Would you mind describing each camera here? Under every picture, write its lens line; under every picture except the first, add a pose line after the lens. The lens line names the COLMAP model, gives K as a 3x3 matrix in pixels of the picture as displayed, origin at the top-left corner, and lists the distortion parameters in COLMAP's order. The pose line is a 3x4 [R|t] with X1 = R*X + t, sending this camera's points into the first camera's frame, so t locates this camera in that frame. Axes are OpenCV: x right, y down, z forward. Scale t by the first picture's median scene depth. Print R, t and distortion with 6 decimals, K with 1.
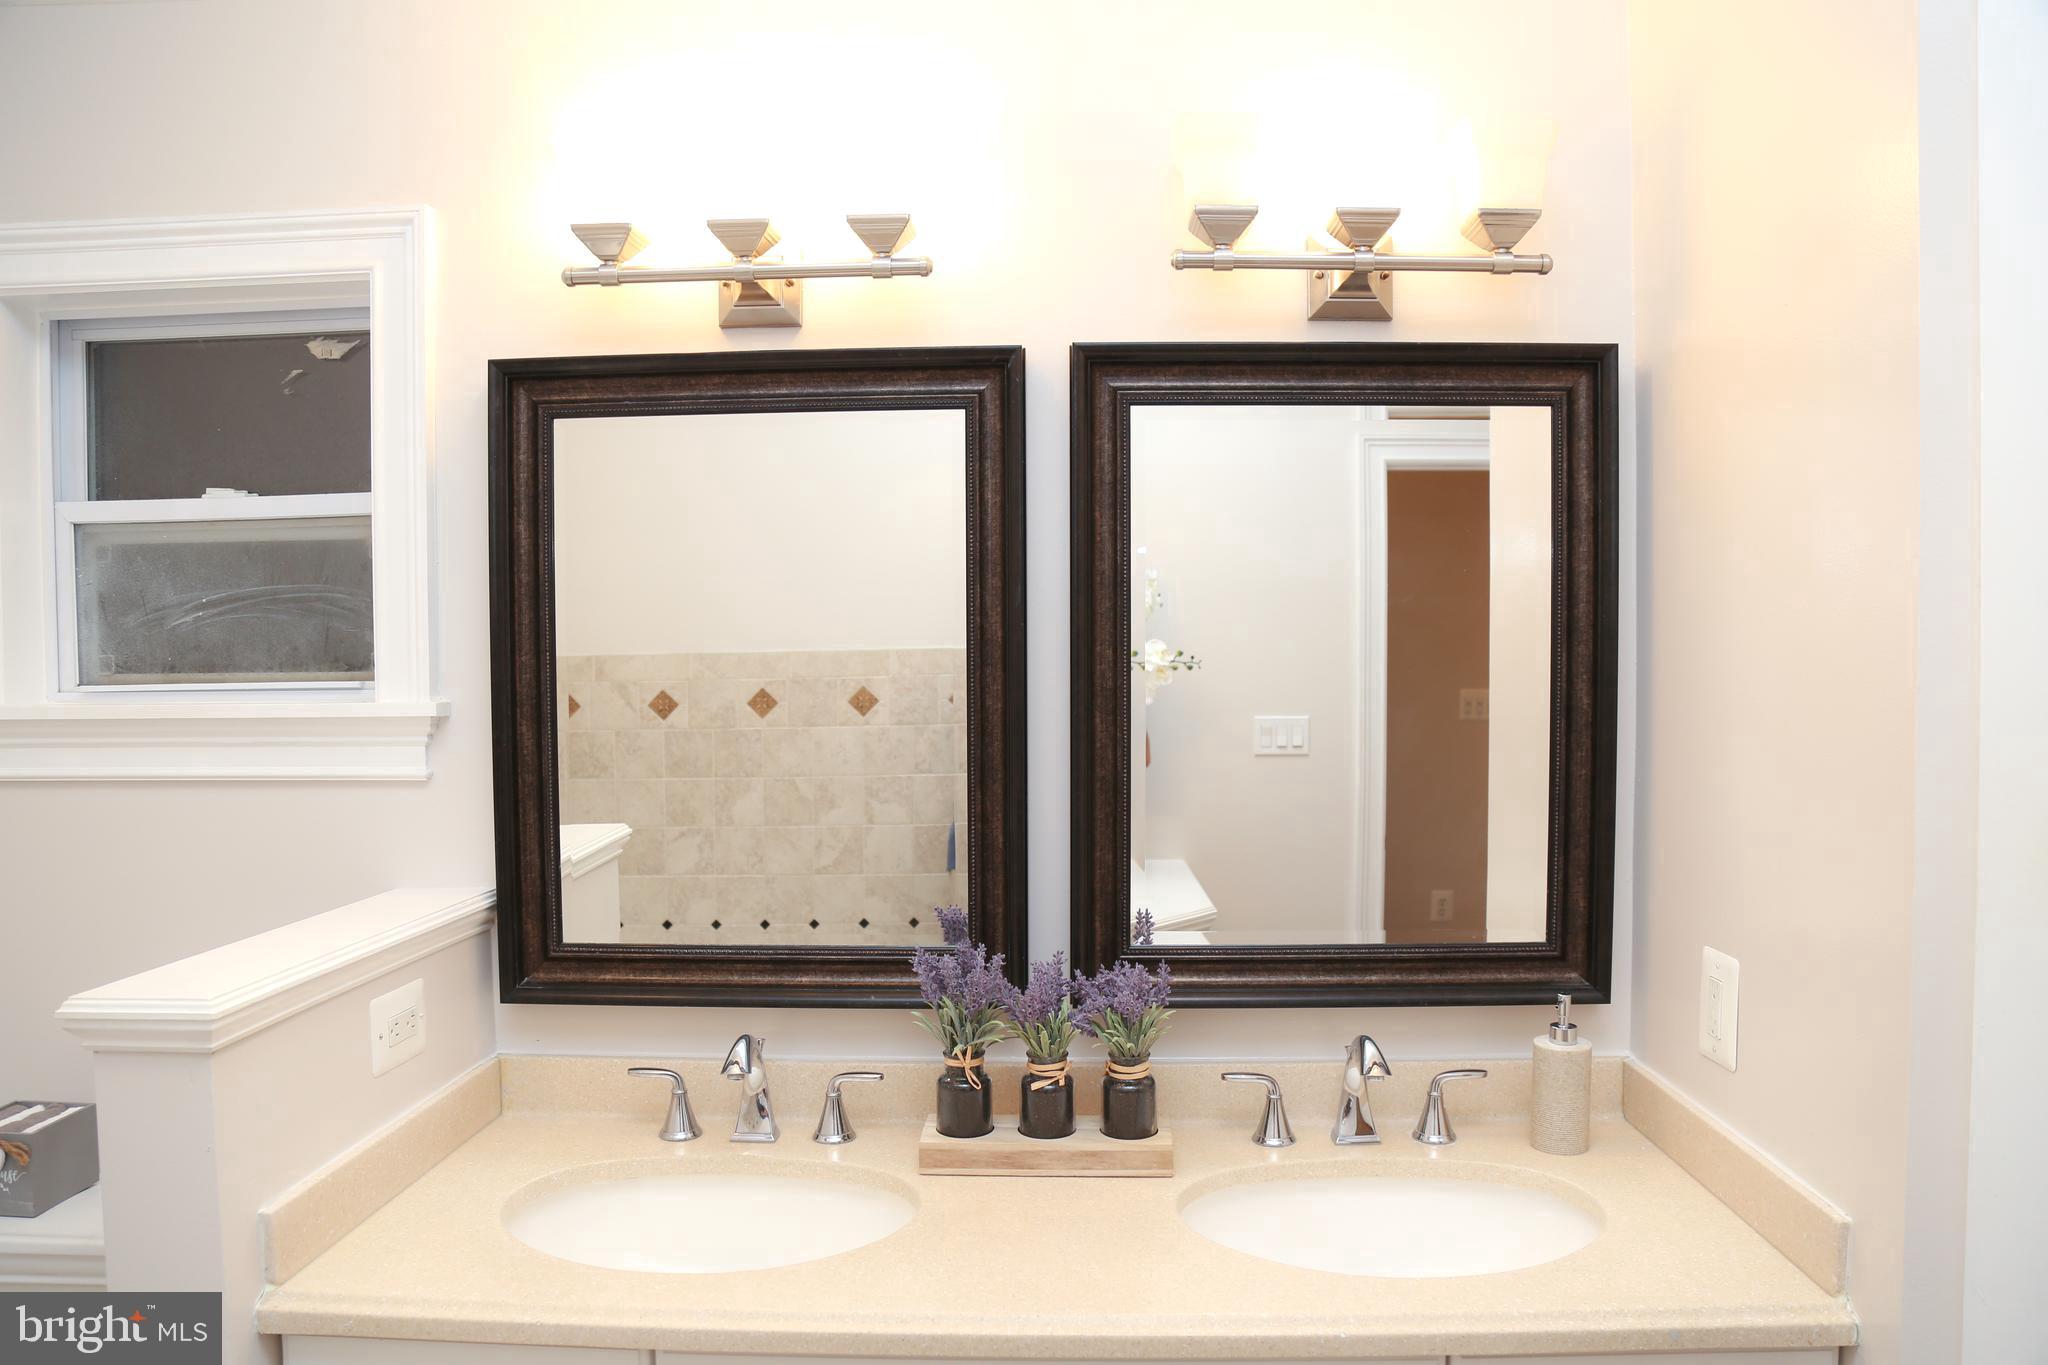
lens RADIAL K [[1397.0, 0, 1035.4], [0, 1397.0, 690.0], [0, 0, 1]] dist [-0.126174, 0.073222]
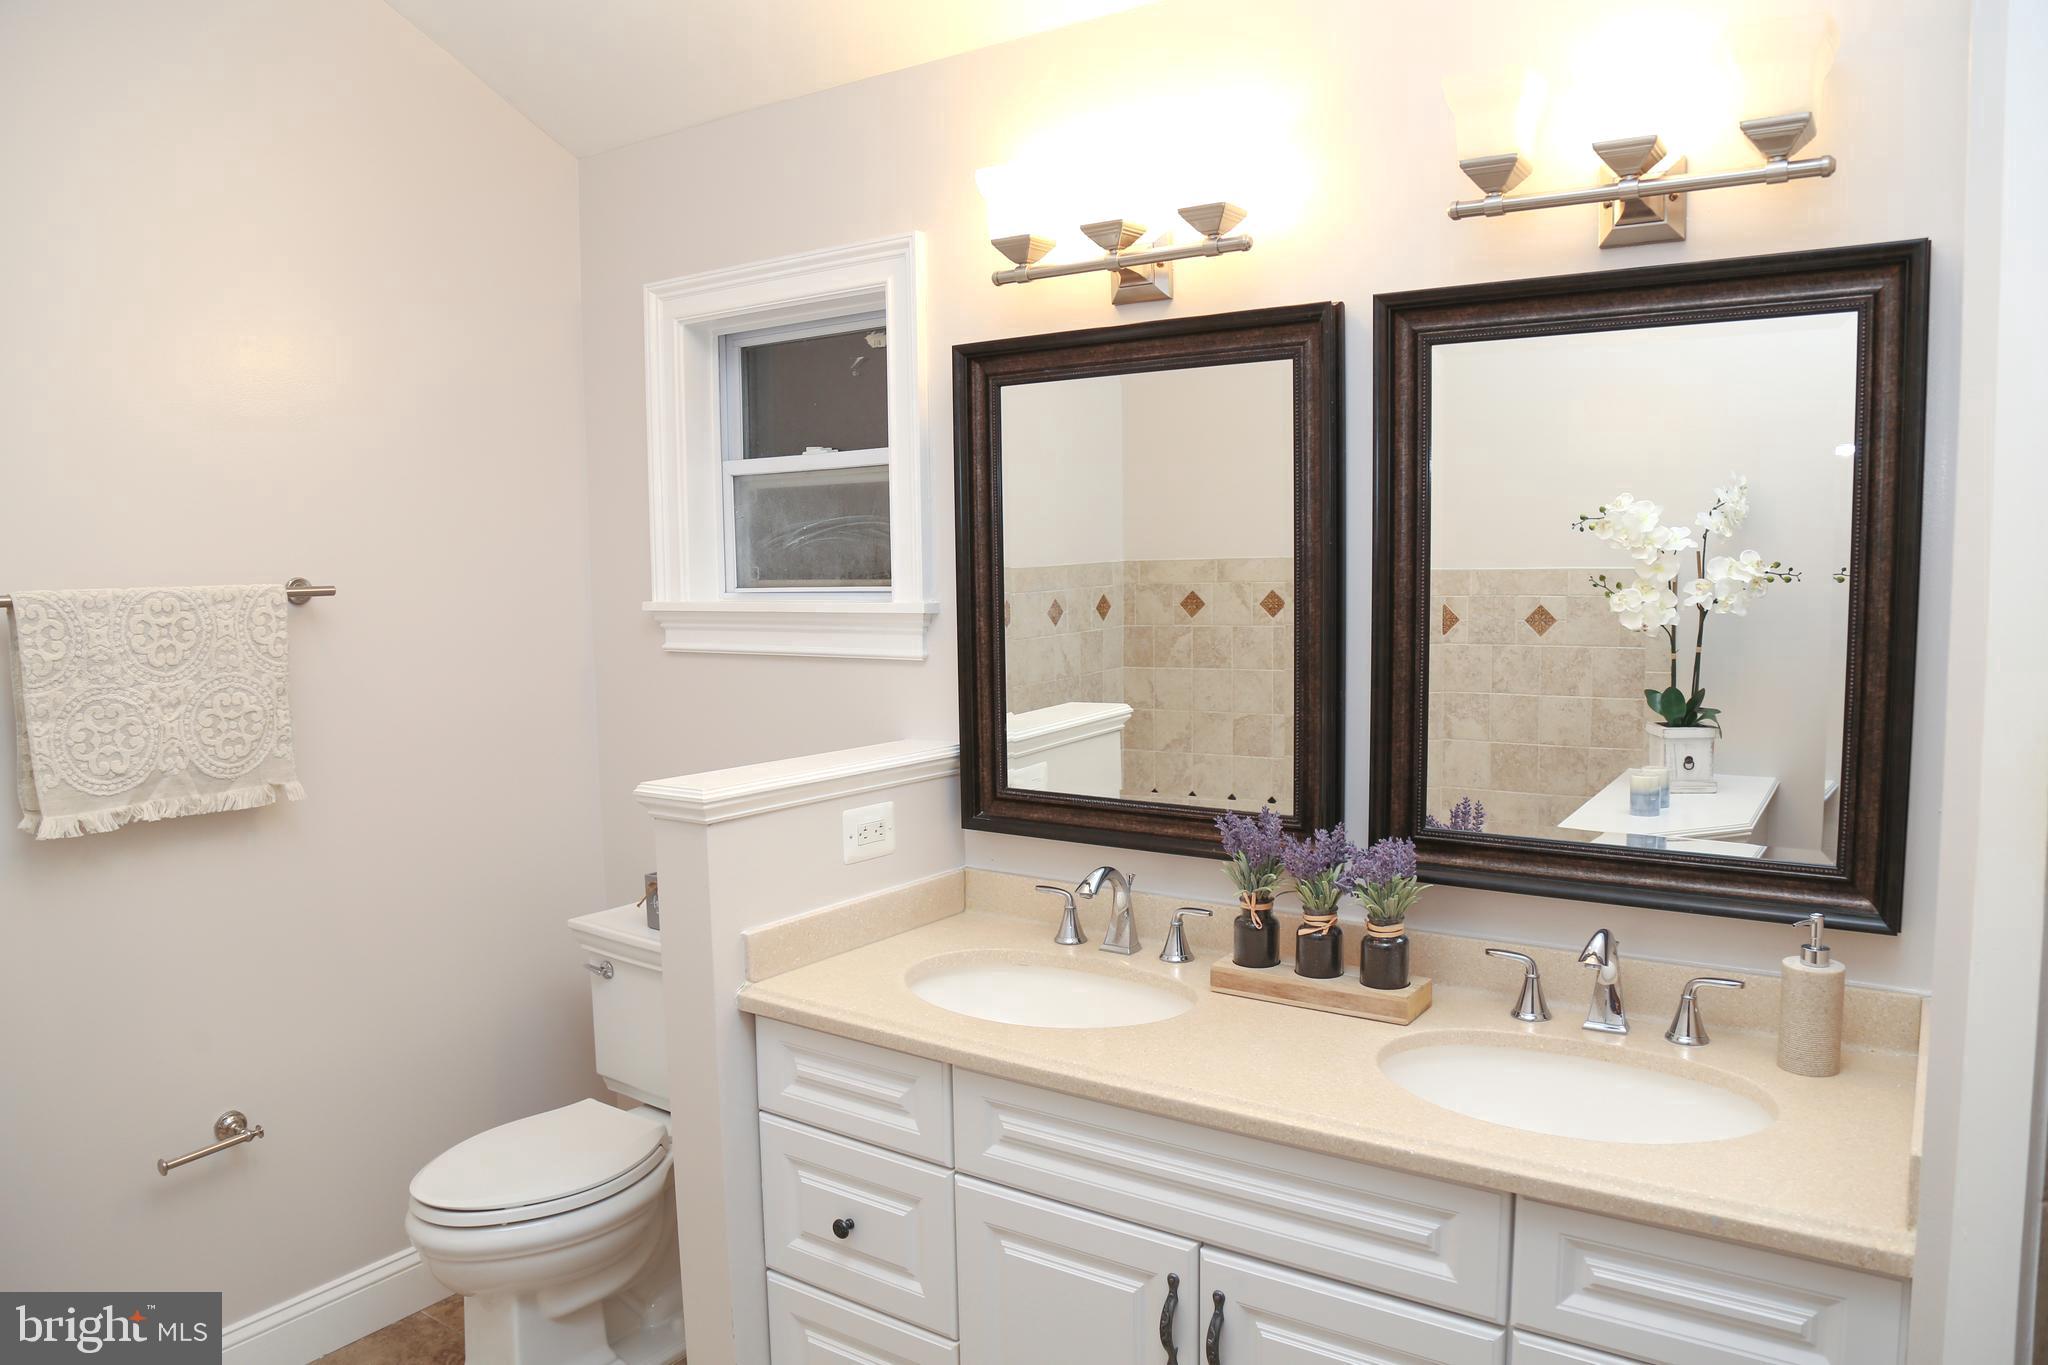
lens RADIAL K [[1397.0, 0, 1035.4], [0, 1397.0, 690.0], [0, 0, 1]] dist [-0.126174, 0.073222]
pose [[0.844322, 0.046445, -0.533820, 0.403562], [-0.007824, 0.997199, 0.074387, -0.008945], [0.535779, -0.058630, 0.842320, -0.112455]]
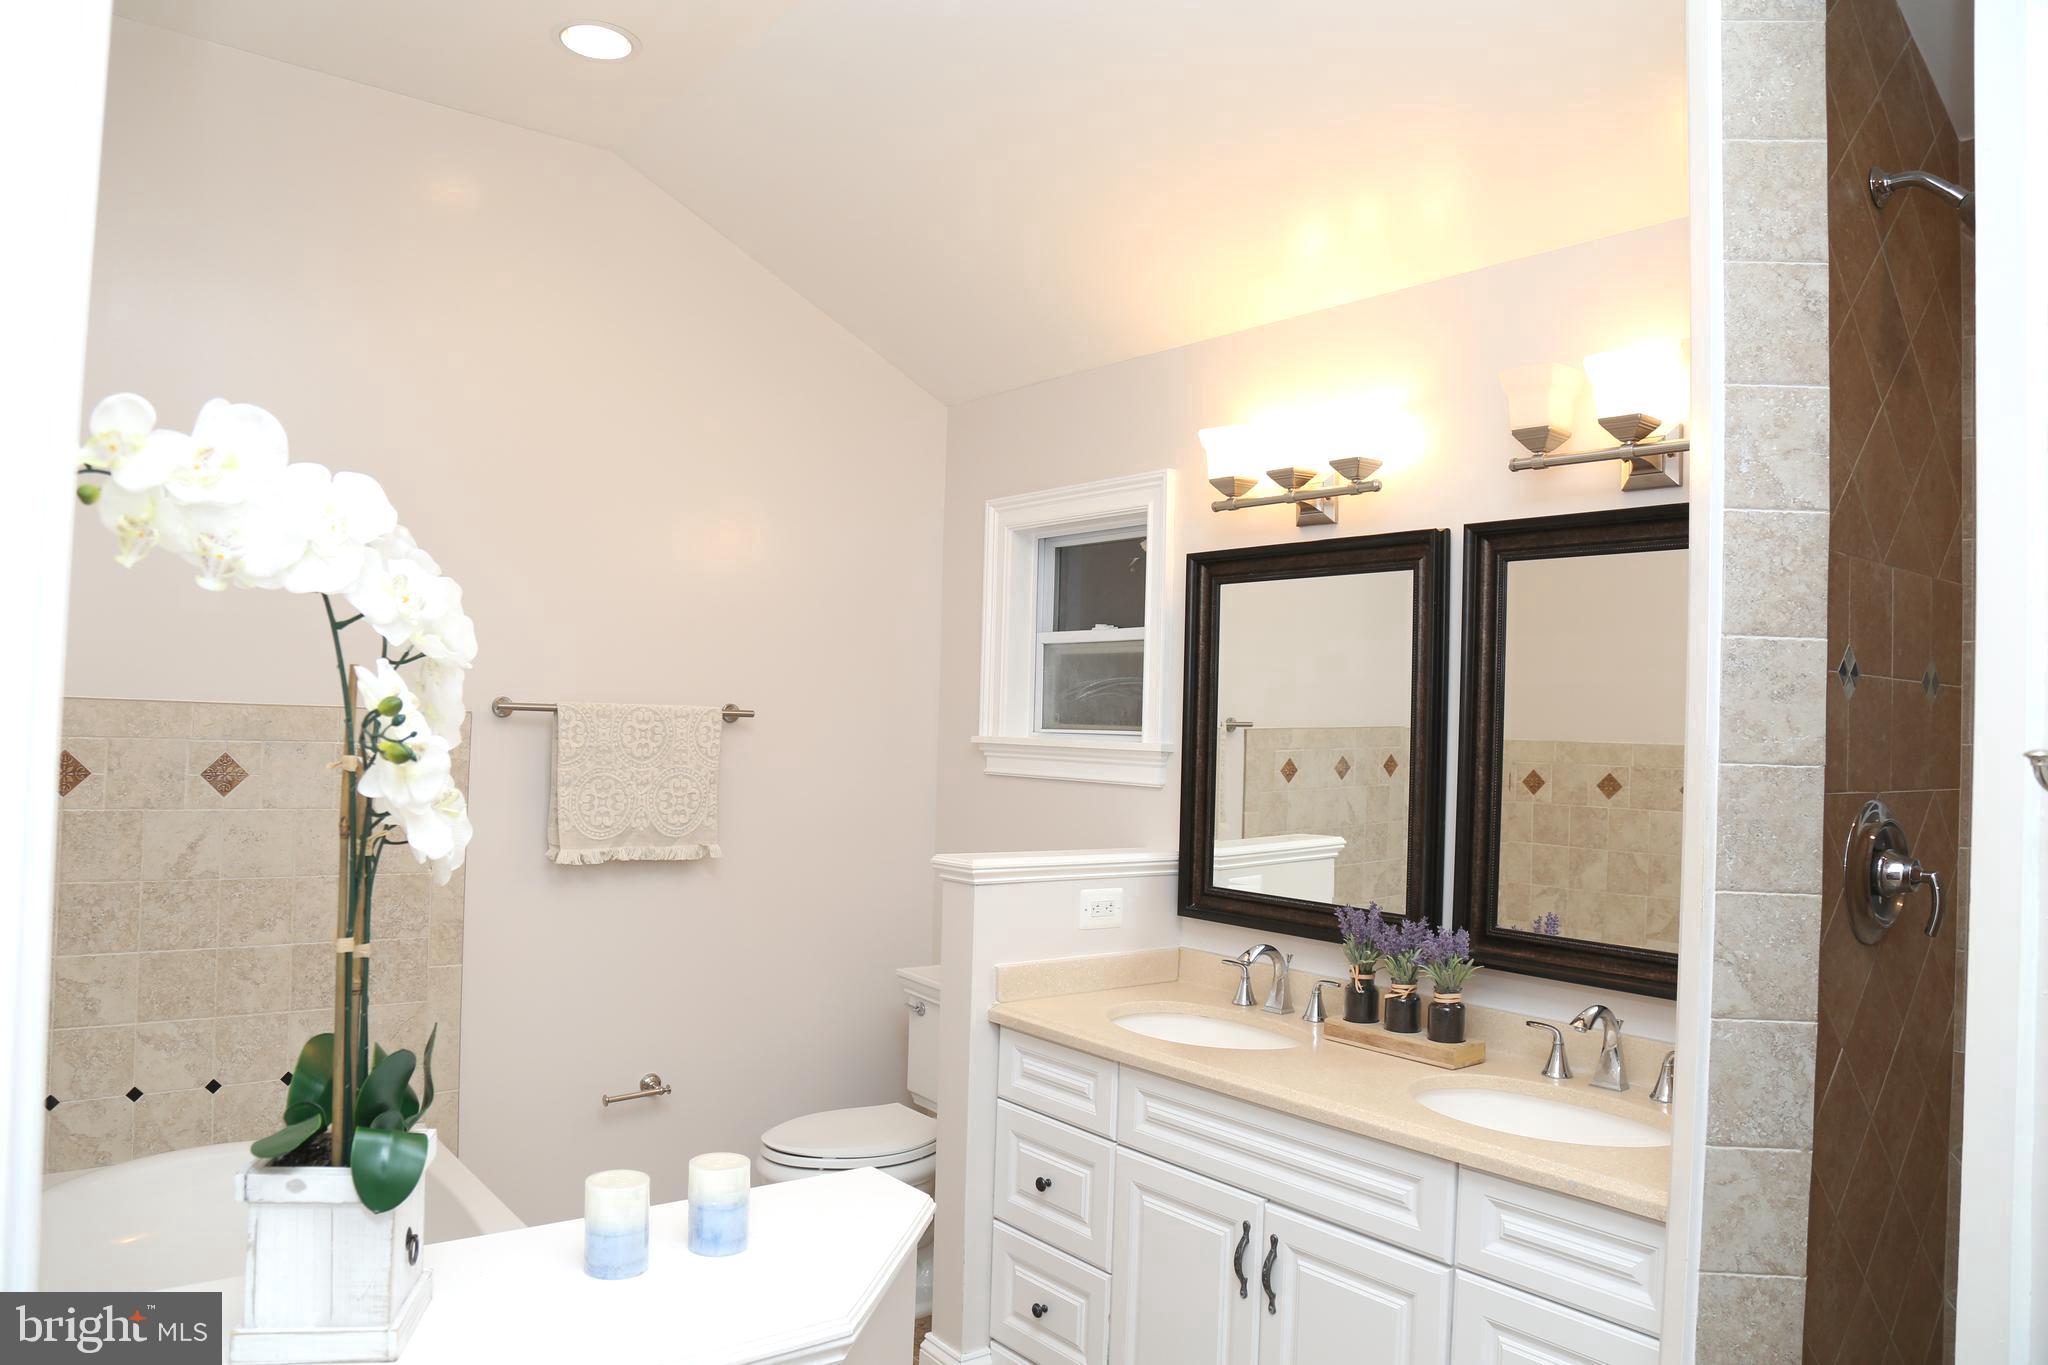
lens RADIAL K [[1397.0, 0, 1035.4], [0, 1397.0, 690.0], [0, 0, 1]] dist [-0.126174, 0.073222]
pose [[0.650642, 0.010439, -0.759313, 0.868791], [-0.054809, 0.997943, -0.033245, 0.008924], [0.757404, 0.063248, 0.649876, -0.335193]]
